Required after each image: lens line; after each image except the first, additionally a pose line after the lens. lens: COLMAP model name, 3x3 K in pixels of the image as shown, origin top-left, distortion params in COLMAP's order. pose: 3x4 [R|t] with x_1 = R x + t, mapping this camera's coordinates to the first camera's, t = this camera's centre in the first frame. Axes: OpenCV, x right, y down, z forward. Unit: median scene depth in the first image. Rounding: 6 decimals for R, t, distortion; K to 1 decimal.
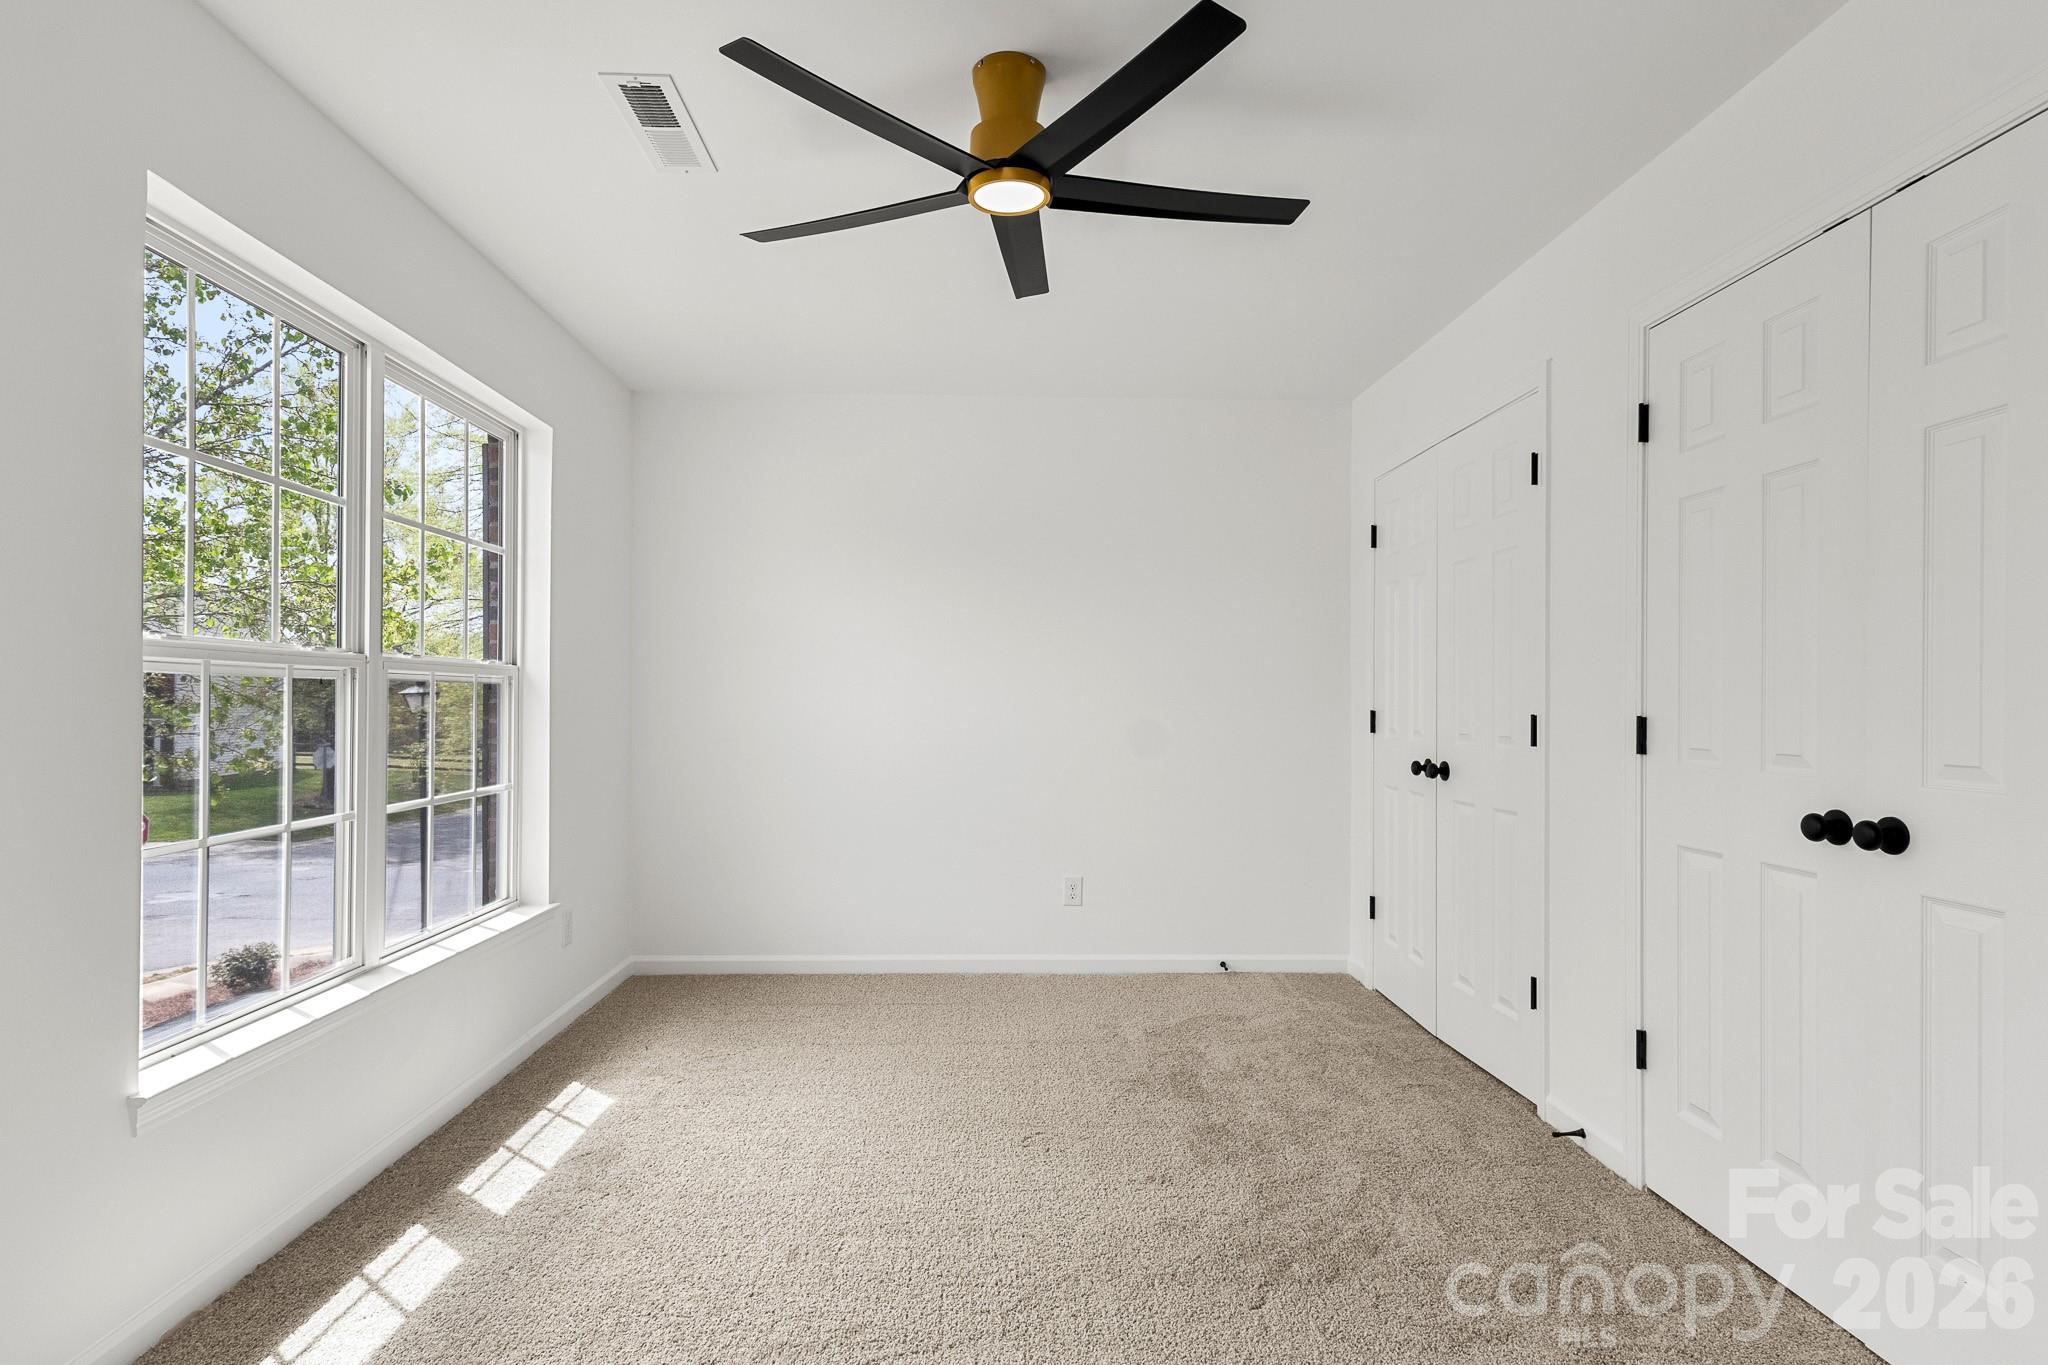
lens RADIAL K [[1043.3, 0, 1018.1], [0, 1043.3, 695.6], [0, 0, 1]] dist [0.002821, 0.000084]
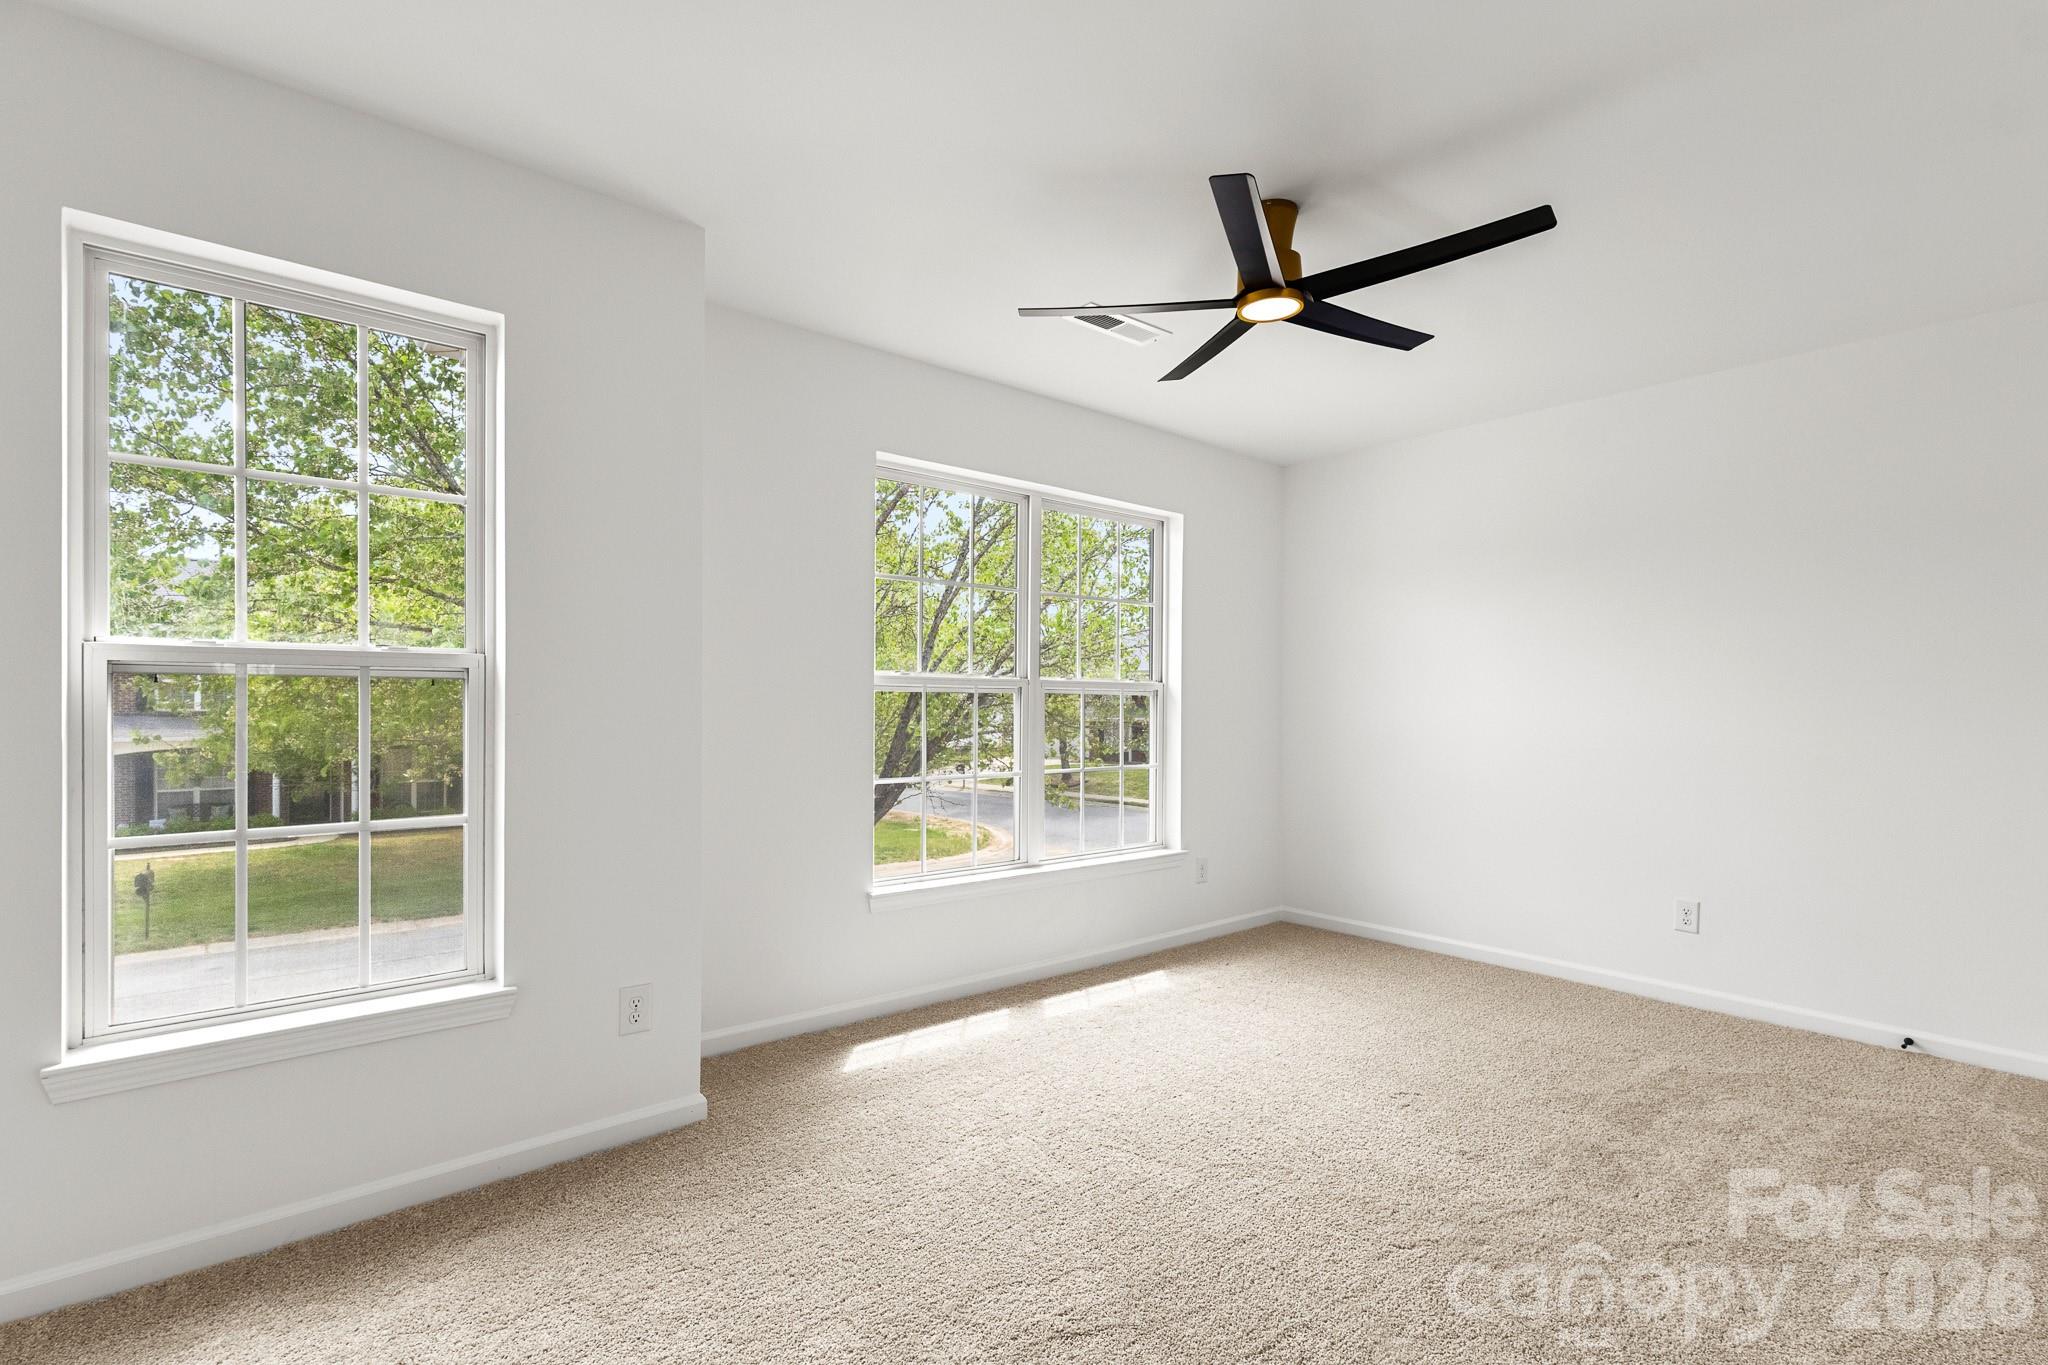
lens RADIAL K [[968.1, 0, 1024.7], [0, 968.1, 707.4], [0, 0, 1]] dist [-0.001185, -0.000764]
pose [[0.612266, 0.001985, -0.790649, 0.476383], [0.001675, 0.999991, 0.003808, 0.000077], [0.790650, -0.003656, 0.612257, 0.026909]]
